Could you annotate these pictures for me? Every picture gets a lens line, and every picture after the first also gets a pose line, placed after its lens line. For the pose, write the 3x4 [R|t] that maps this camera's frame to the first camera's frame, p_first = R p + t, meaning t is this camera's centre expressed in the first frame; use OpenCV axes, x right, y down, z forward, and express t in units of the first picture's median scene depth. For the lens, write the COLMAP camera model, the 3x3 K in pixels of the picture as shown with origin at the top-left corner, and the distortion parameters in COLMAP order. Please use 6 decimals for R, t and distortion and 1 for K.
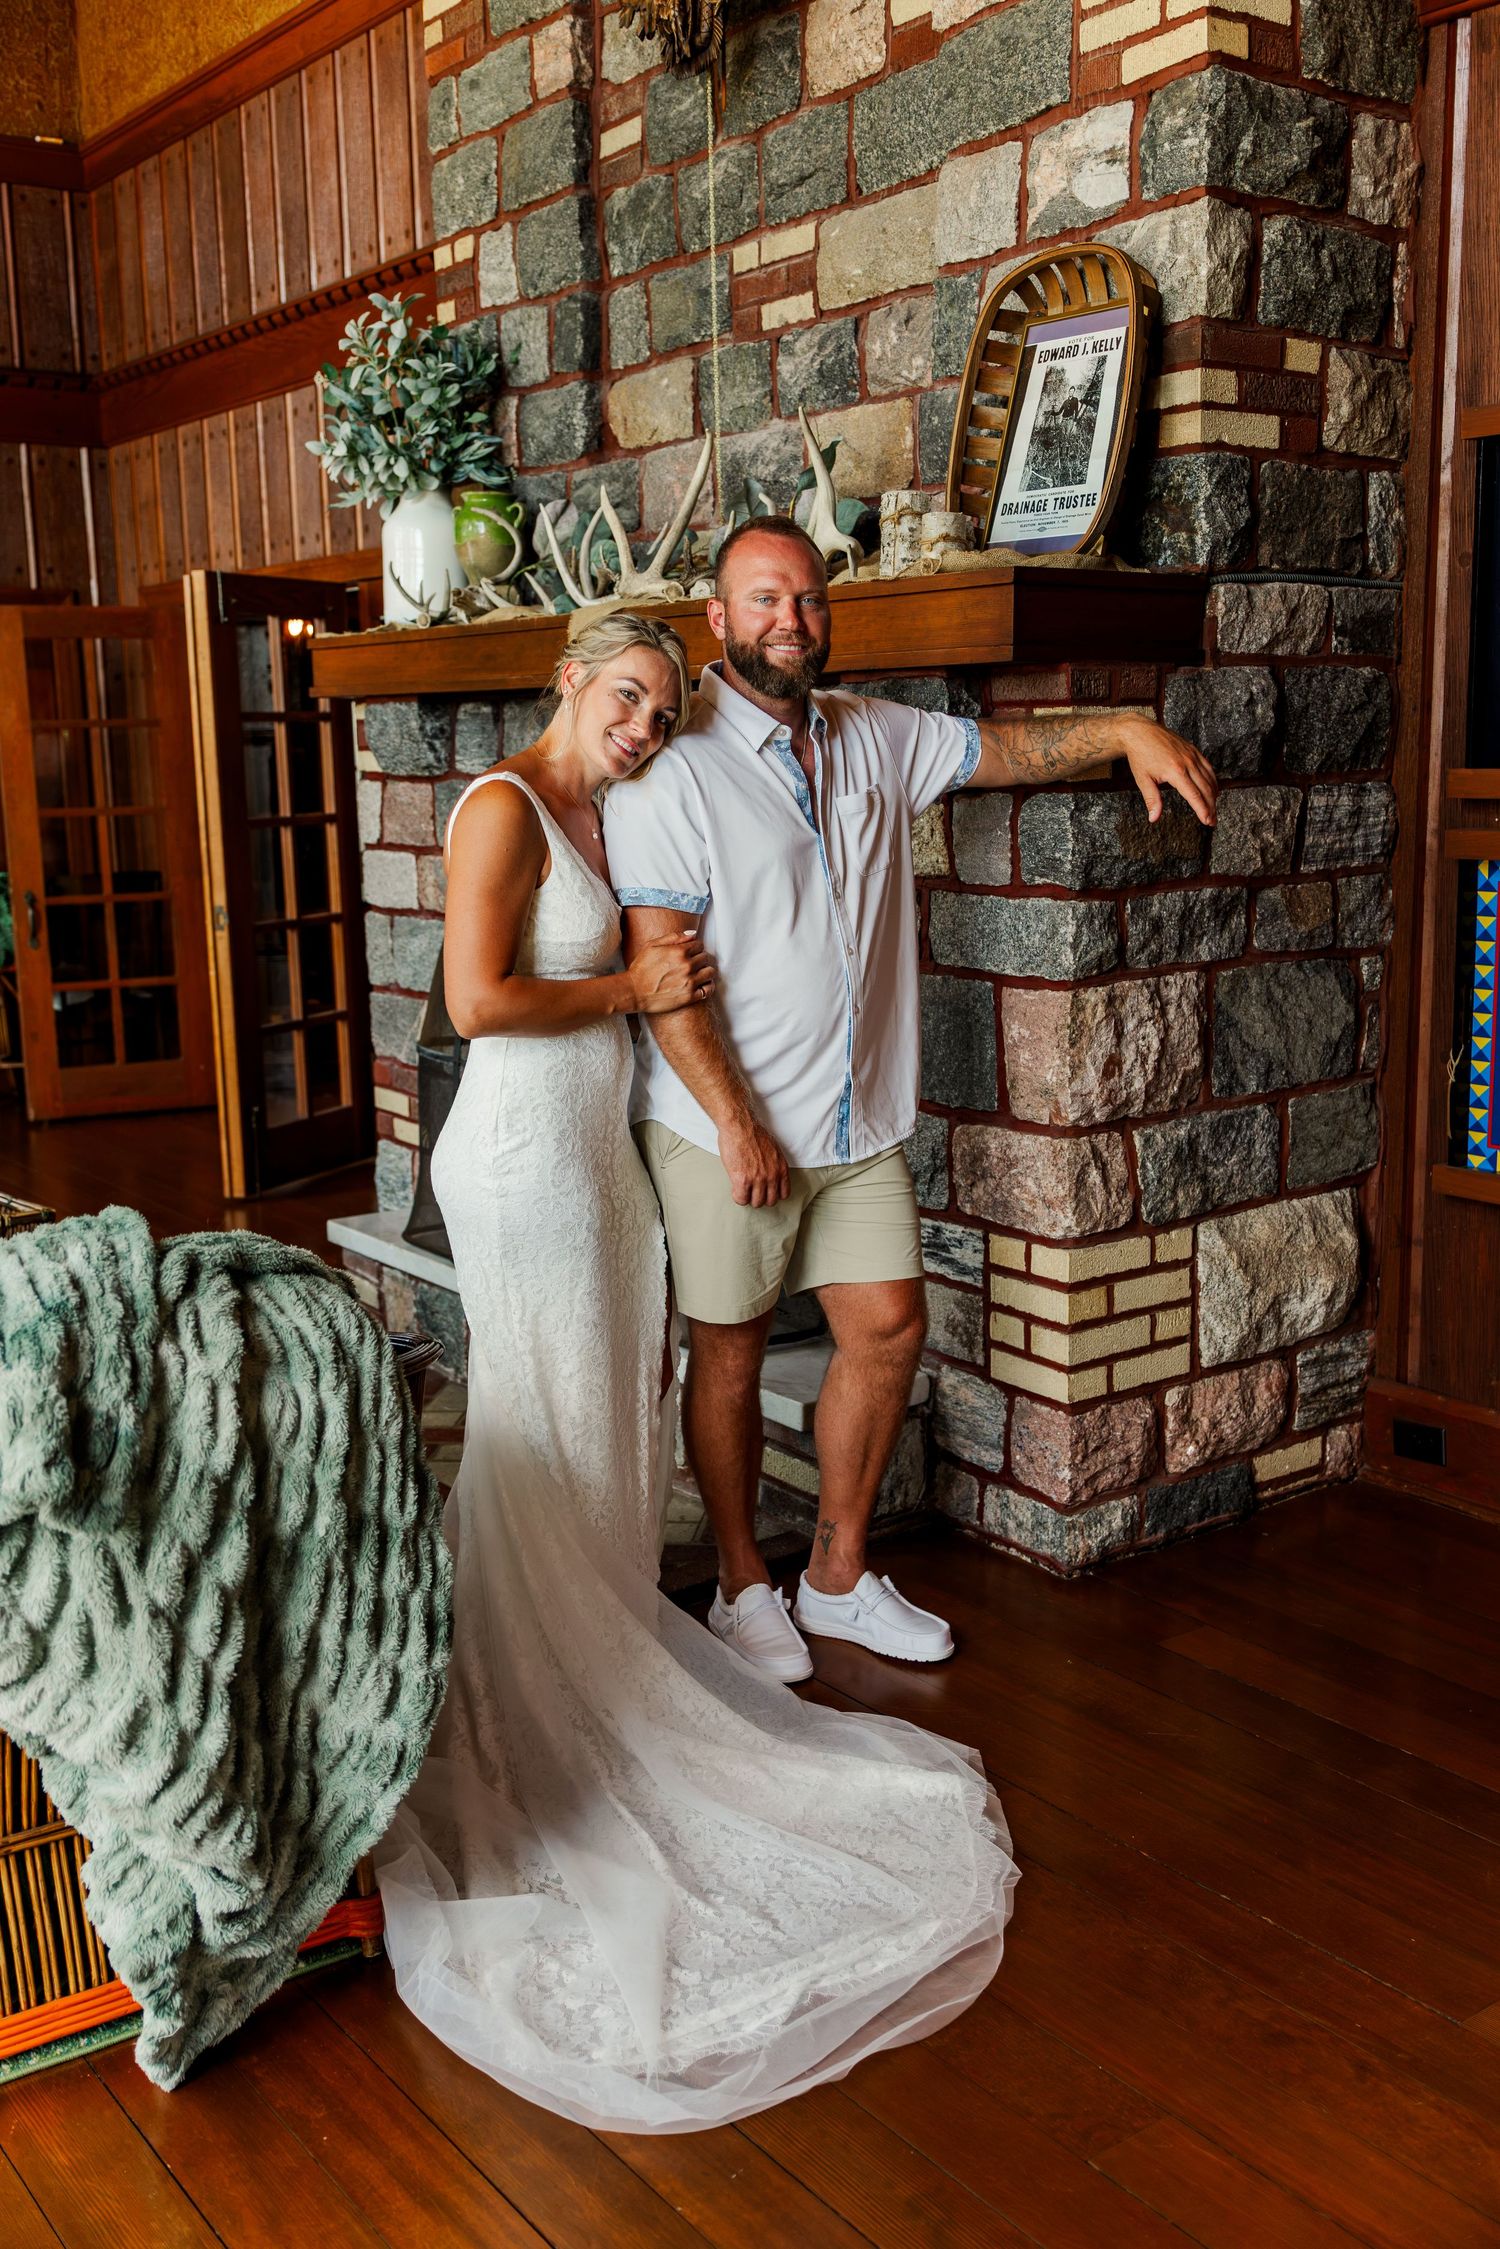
lens RADIAL K [[2233.5, 0, 754.8], [0, 2233.5, 1121.2], [0, 0, 1]] dist [0.097914, -0.165748]
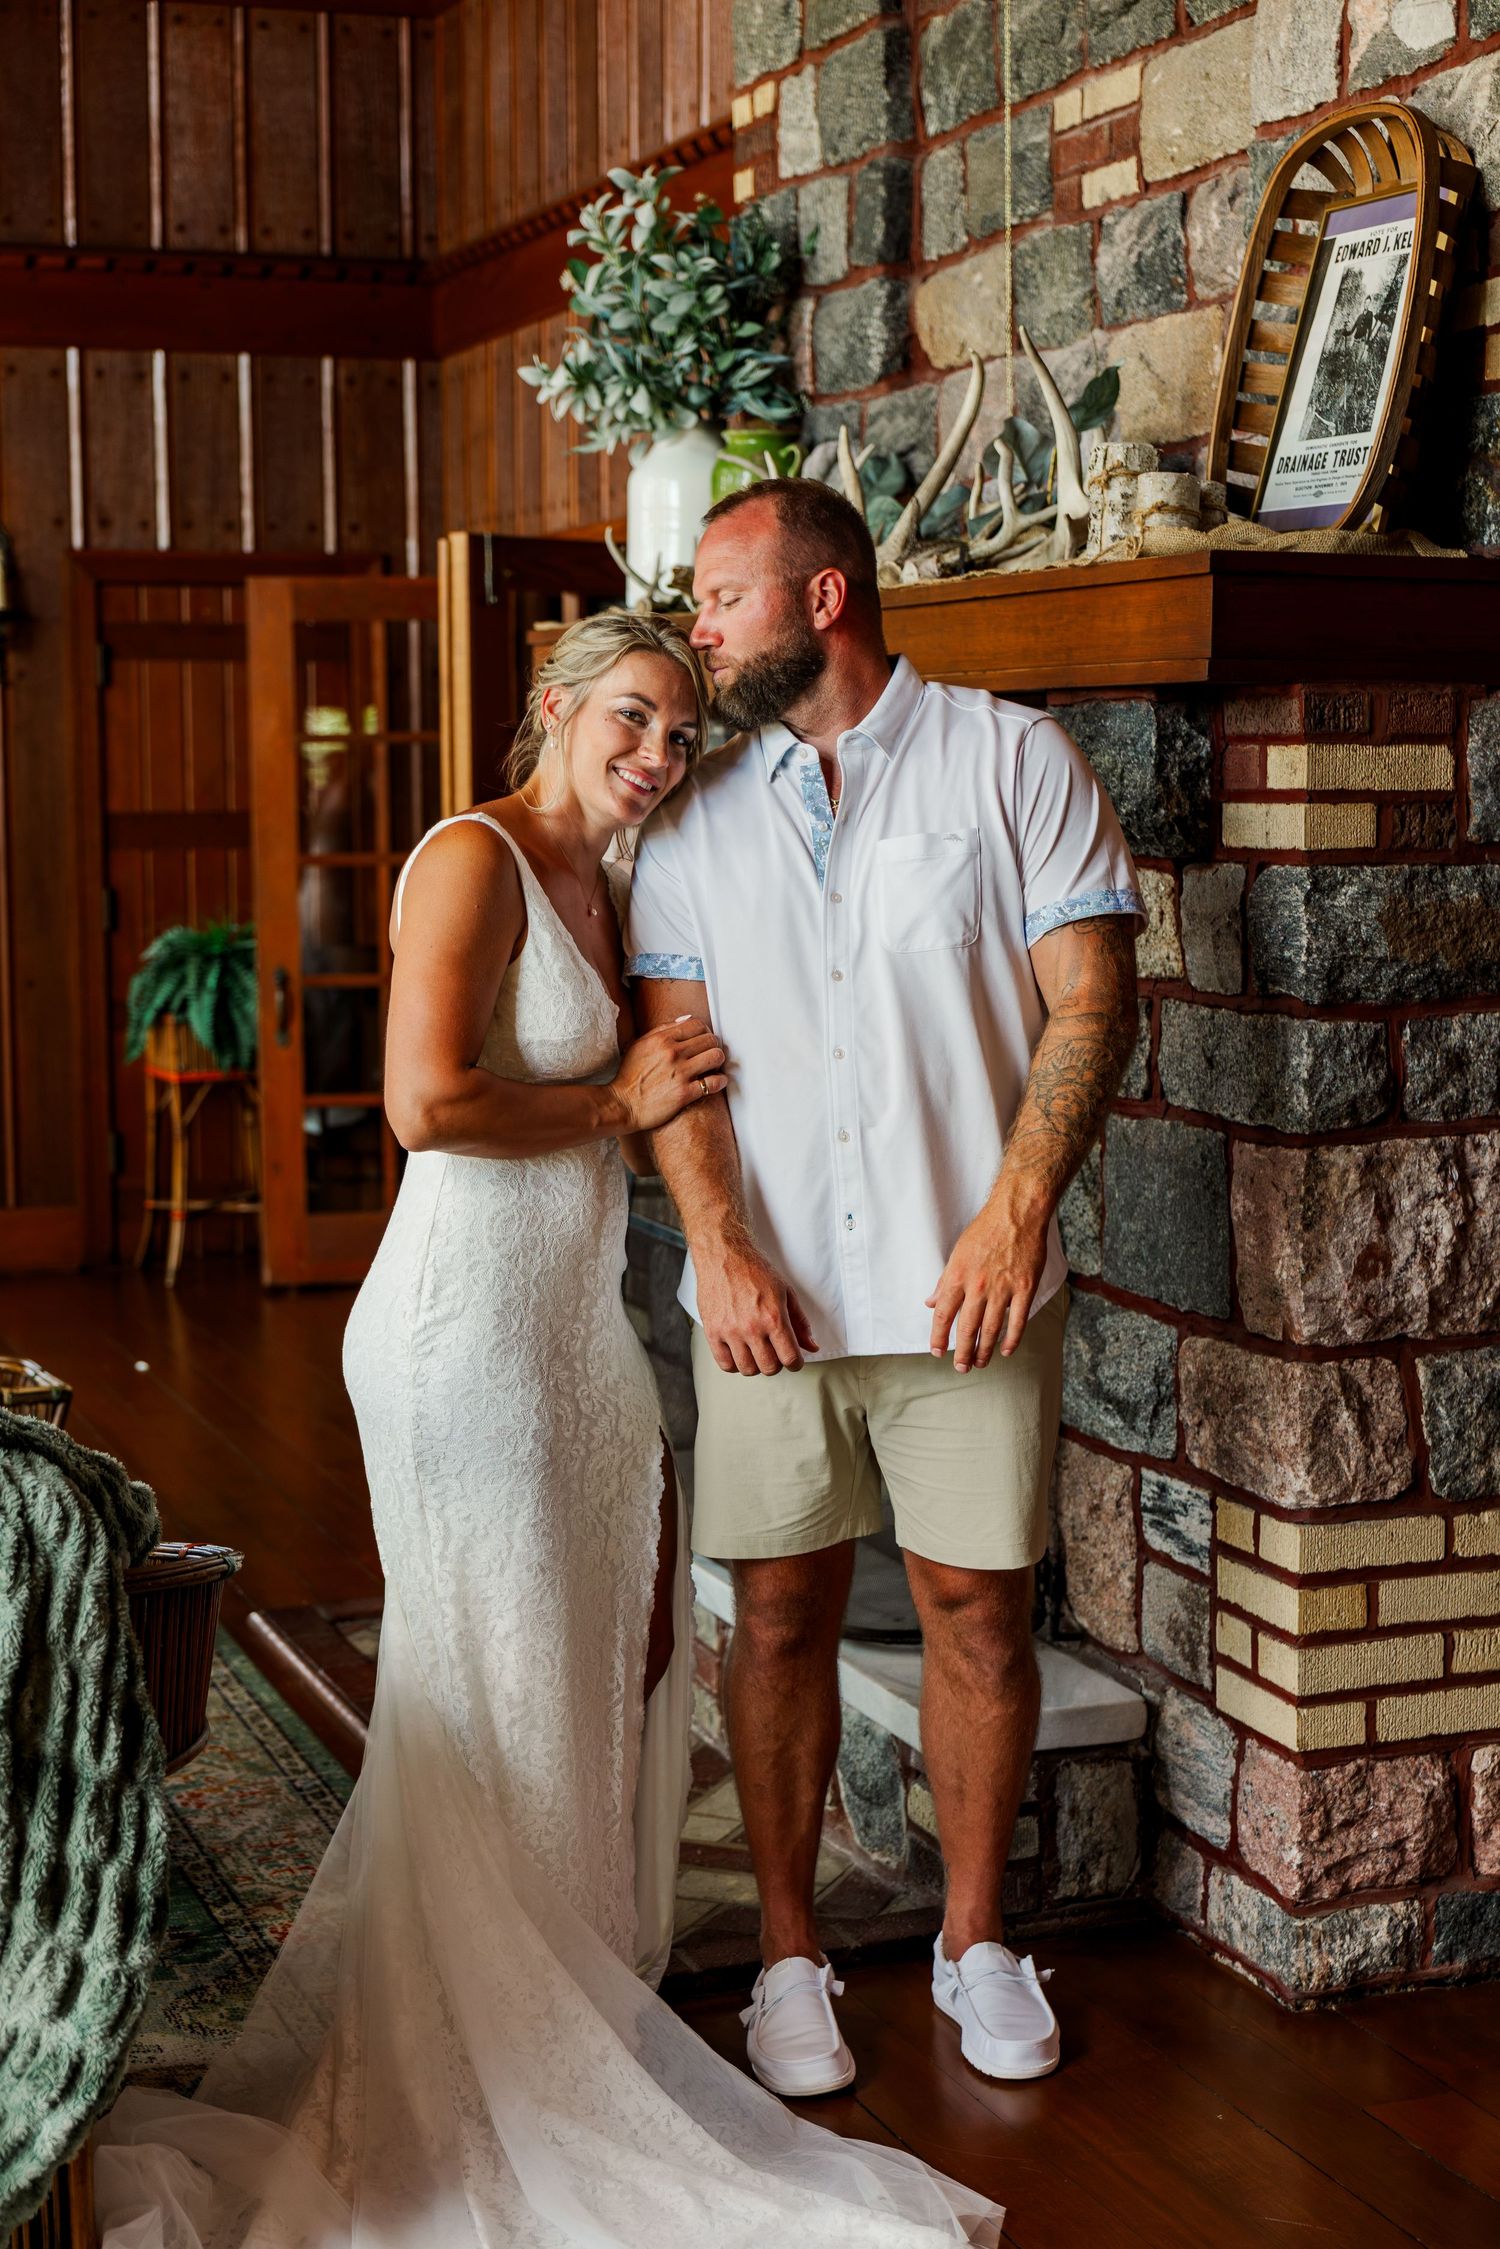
lens RADIAL K [[3588.3, 0, 750.0], [0, 3588.3, 1124.5], [0, 0, 1]] dist [0.038178, -0.267438]
pose [[0.960128, 0.041389, -0.276481, 0.271880], [-0.058941, 0.996719, -0.055474, 0.005866], [0.273278, 0.069558, 0.959417, -0.110226]]
